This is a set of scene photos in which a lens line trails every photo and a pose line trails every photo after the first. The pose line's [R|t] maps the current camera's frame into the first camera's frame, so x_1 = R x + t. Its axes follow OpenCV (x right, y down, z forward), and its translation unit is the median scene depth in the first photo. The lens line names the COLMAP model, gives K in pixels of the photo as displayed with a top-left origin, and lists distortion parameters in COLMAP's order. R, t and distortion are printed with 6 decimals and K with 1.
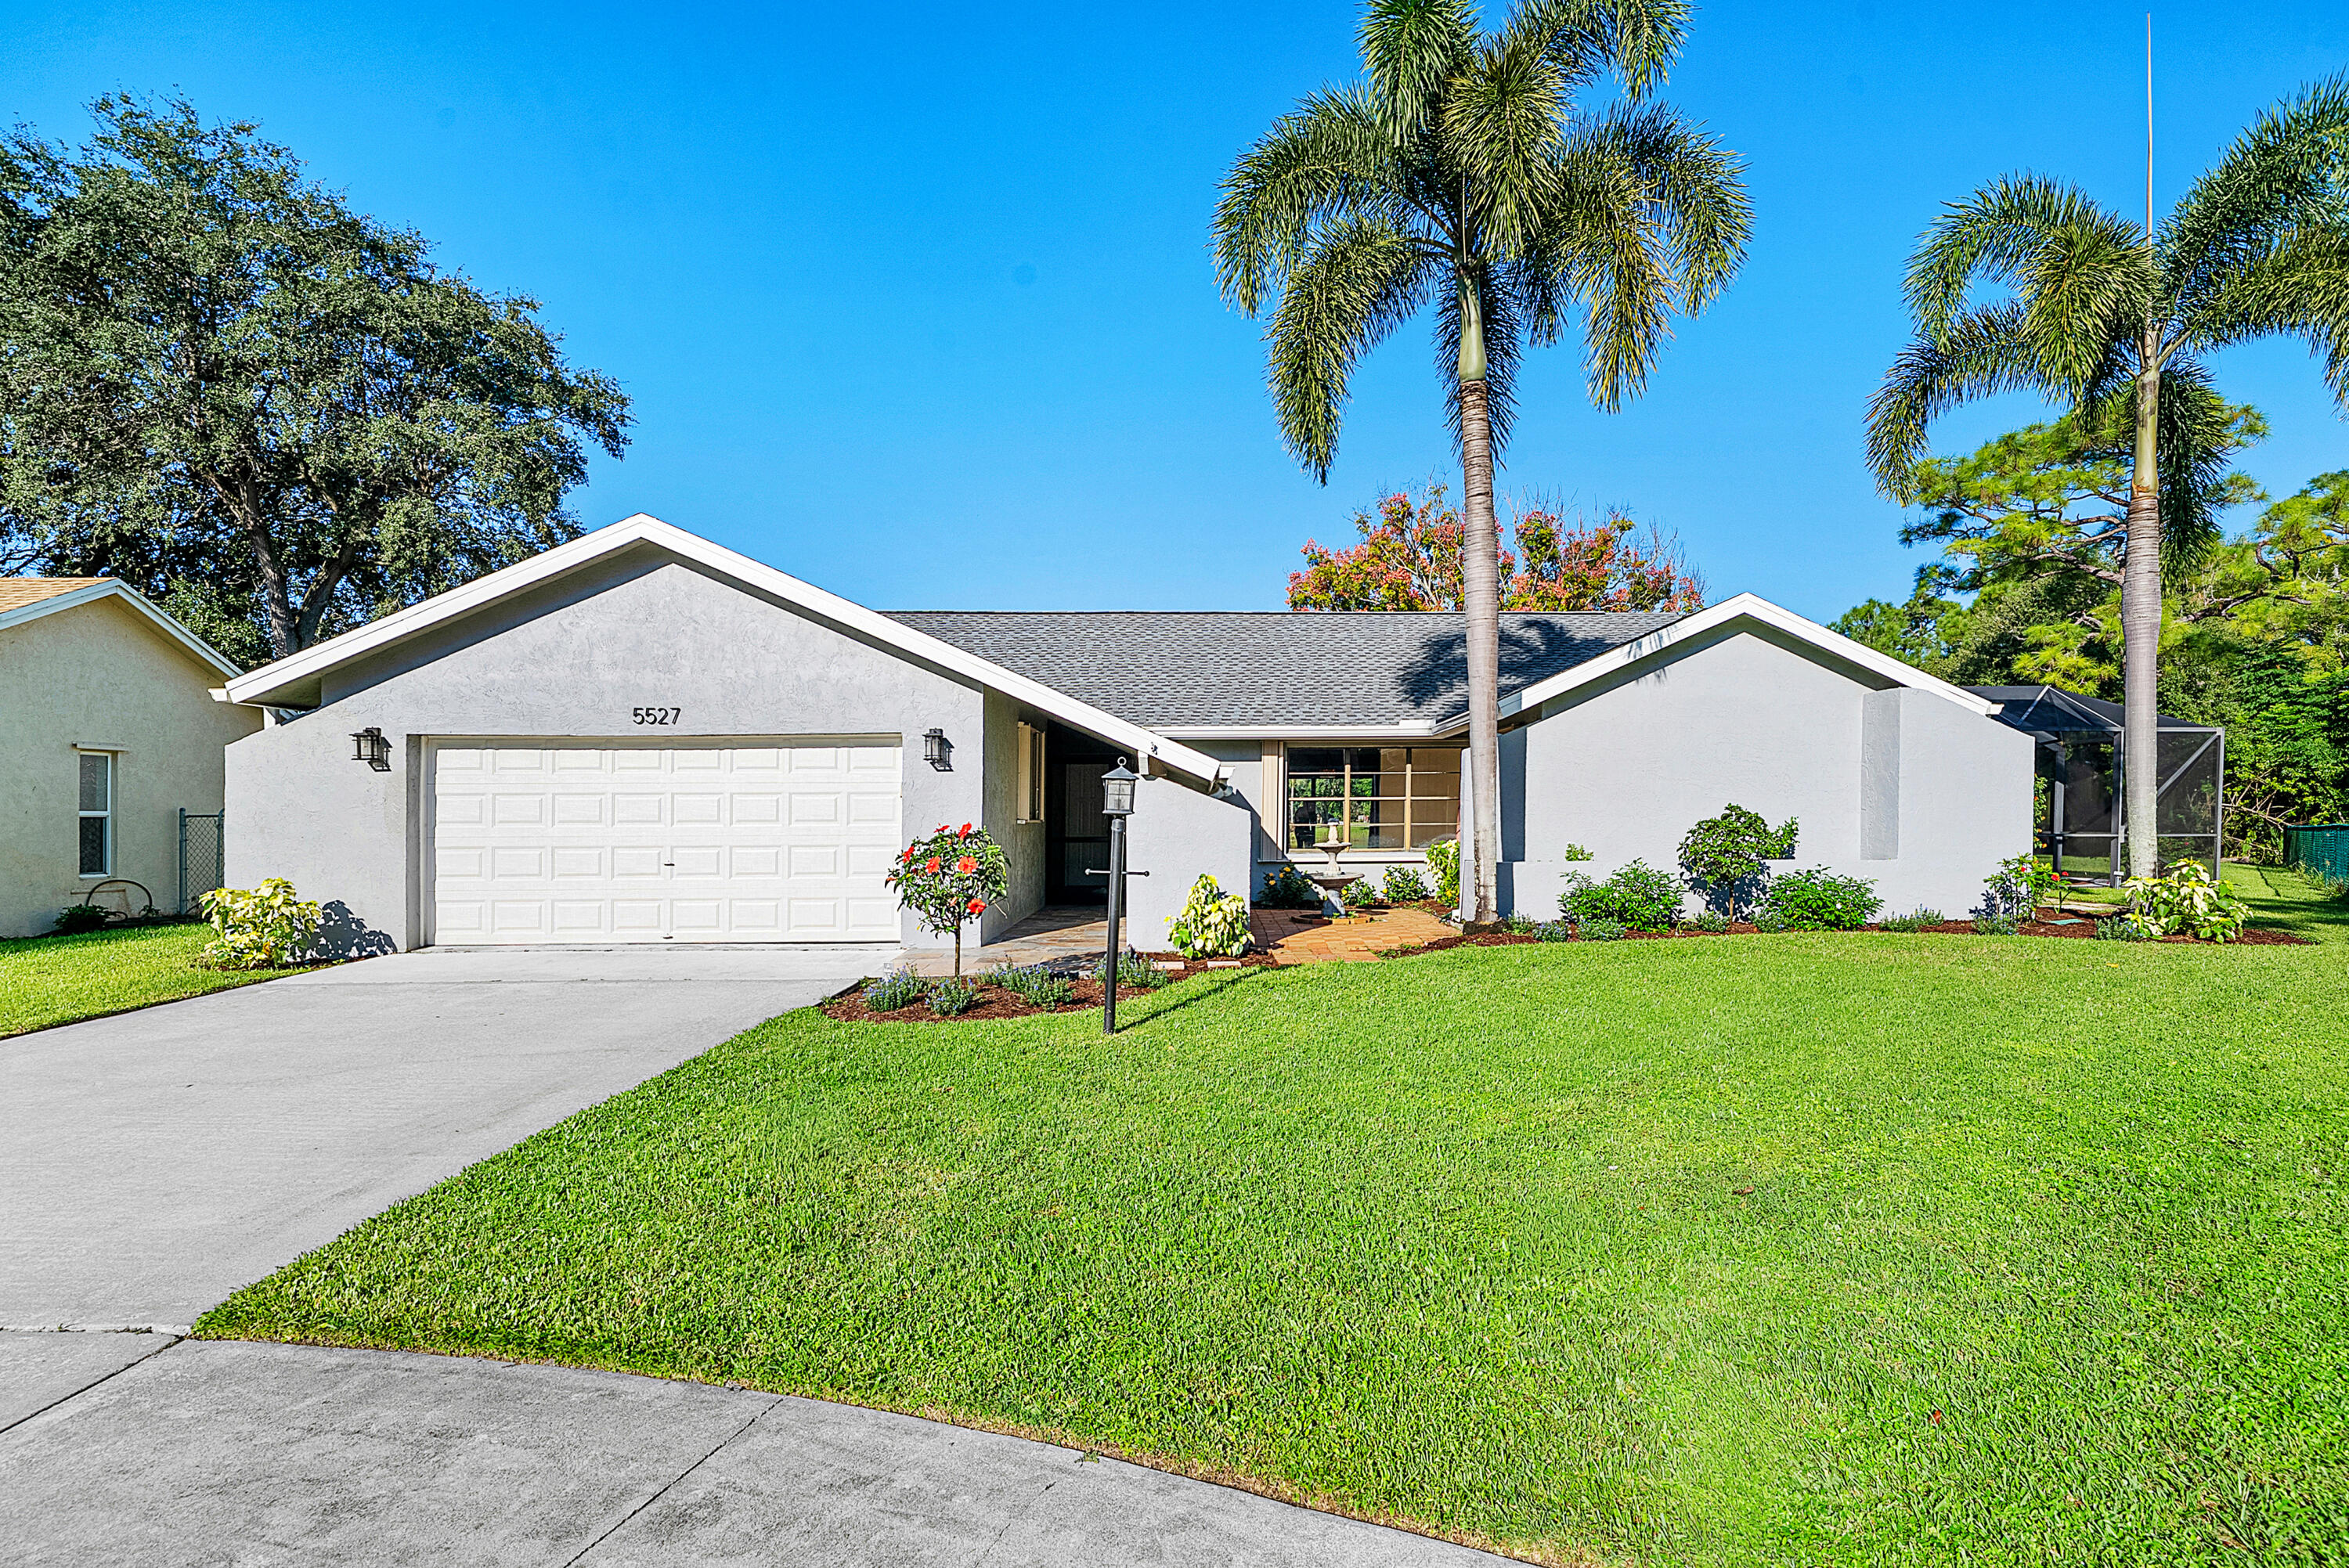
lens RADIAL K [[1069.1, 0, 1172.8], [0, 1069.1, 804.2], [0, 0, 1]] dist [-0.002794, 0.003233]
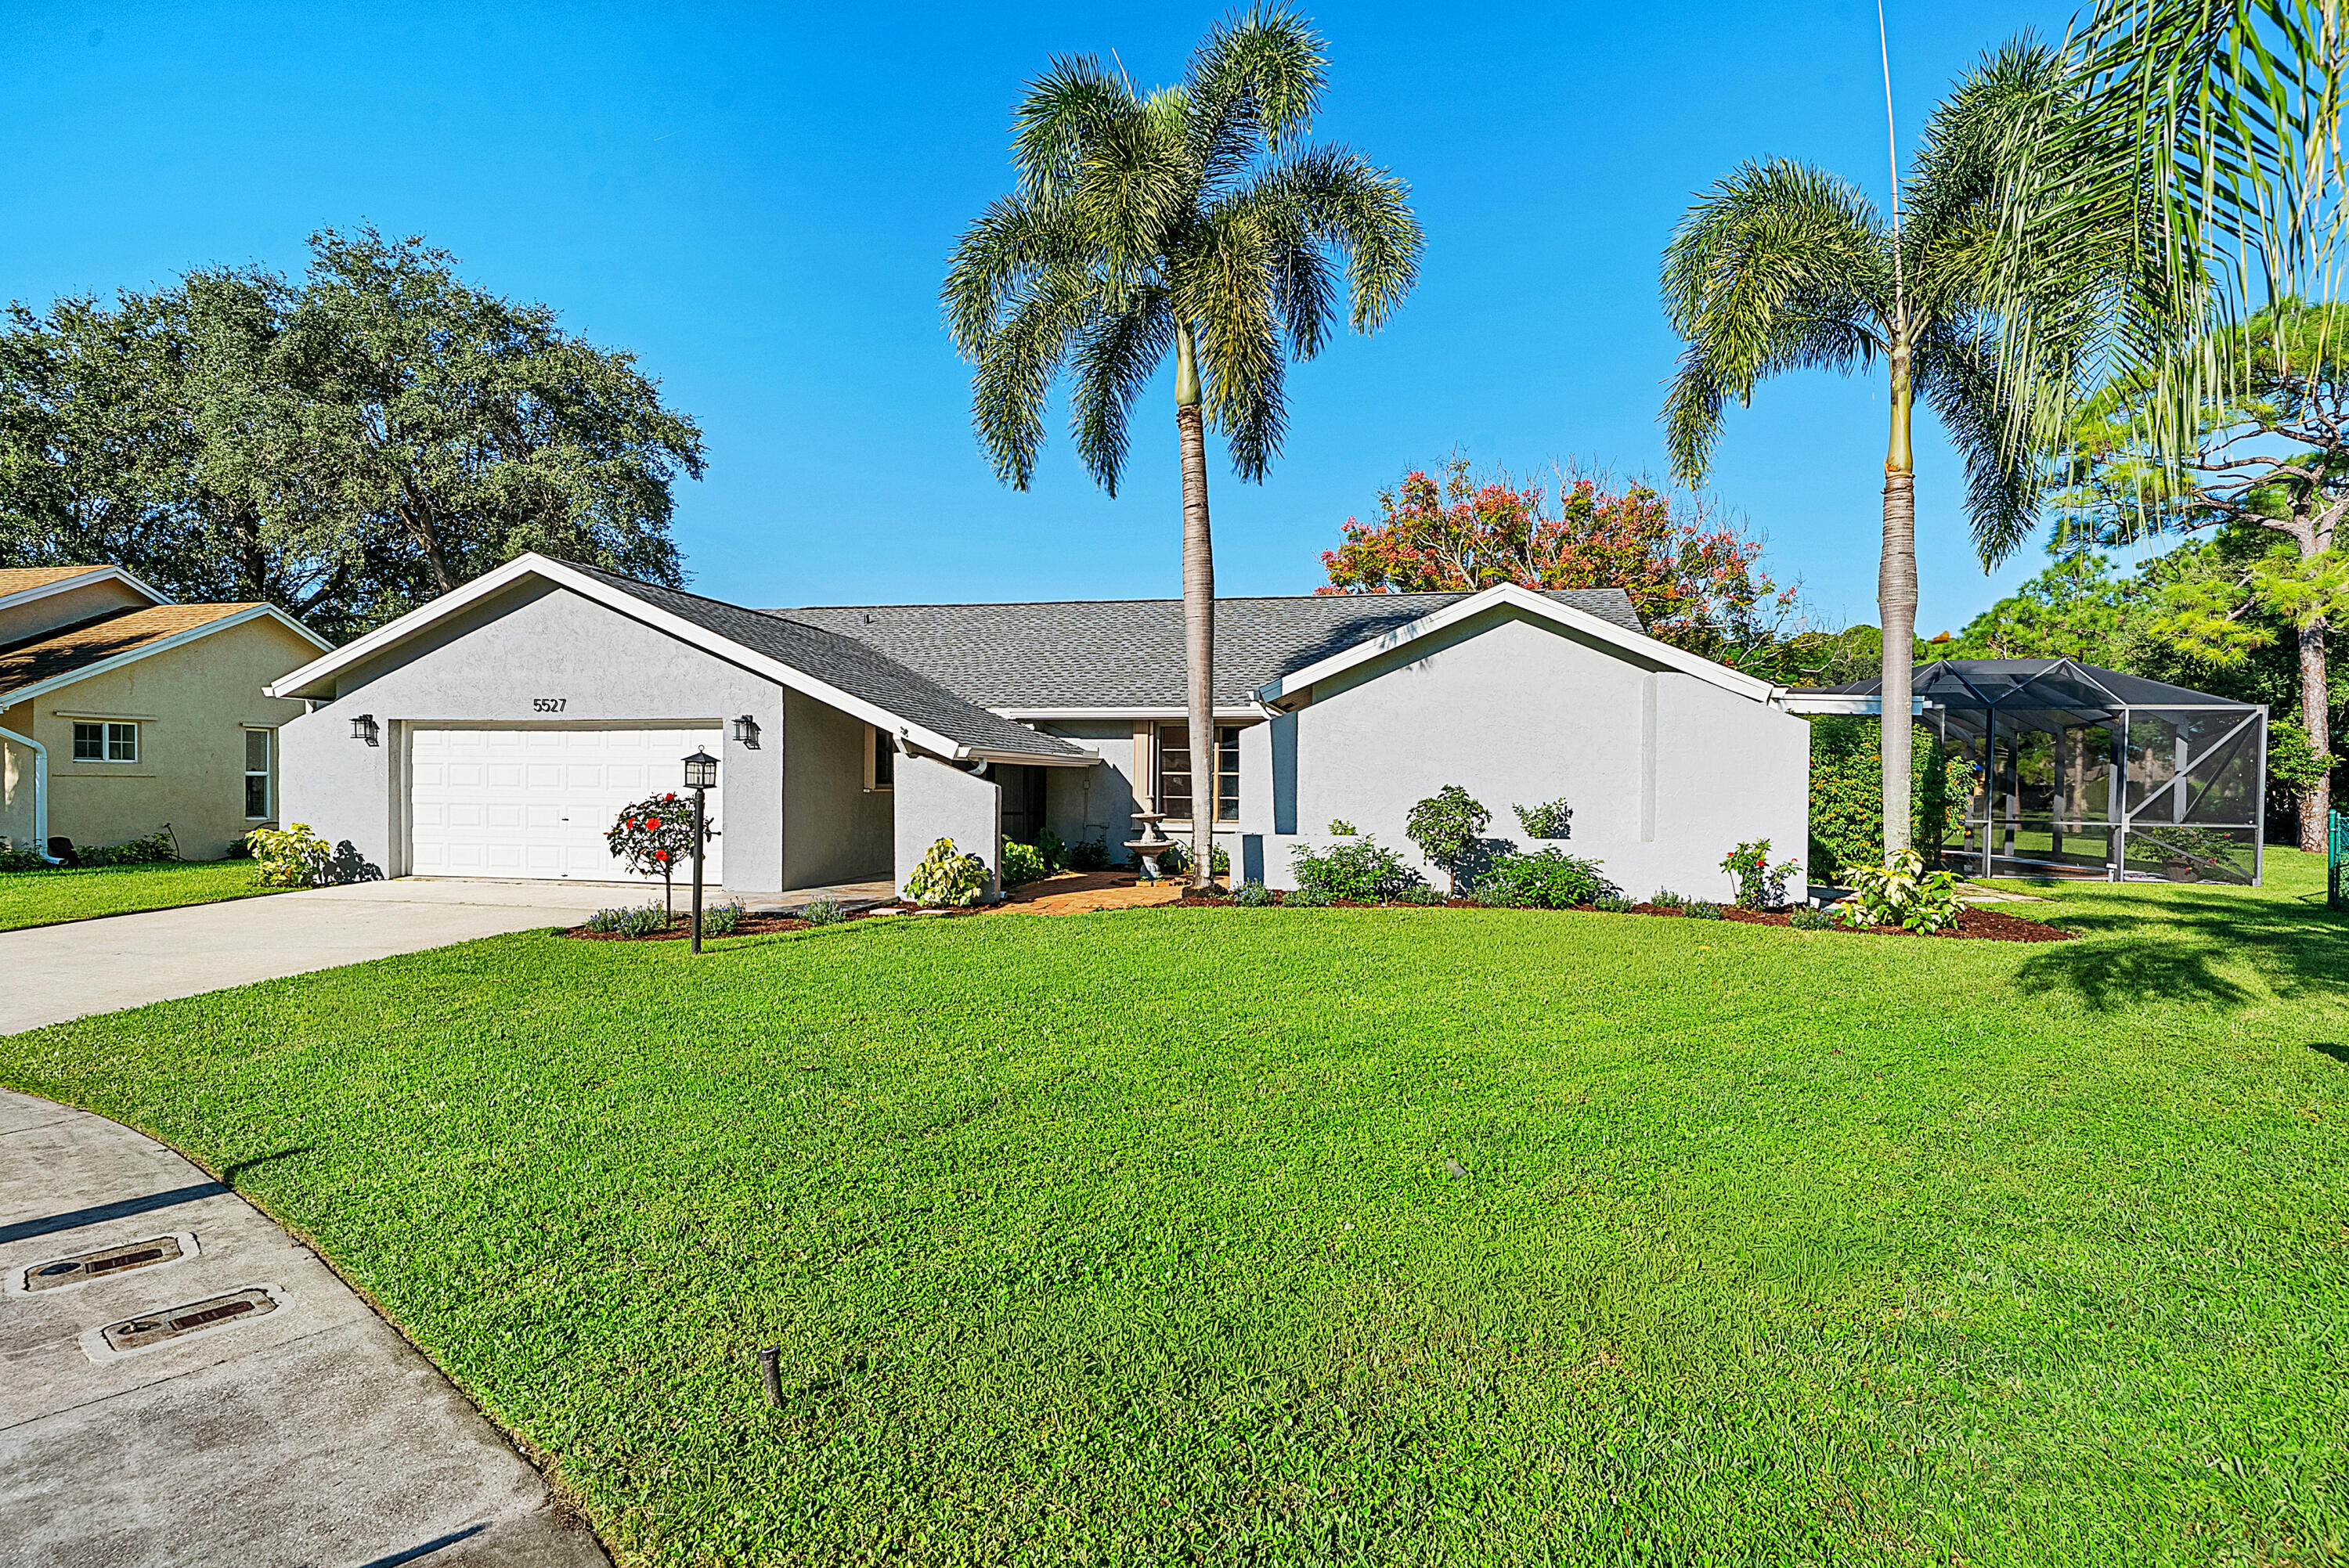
lens RADIAL K [[1060.1, 0, 1161.8], [0, 1060.1, 784.1], [0, 0, 1]] dist [0.003044, -0.000604]
pose [[0.975777, 0.015166, -0.218241, 0.495834], [-0.012582, 0.999833, 0.013225, -0.012324], [0.218405, -0.010158, 0.975805, -0.094809]]
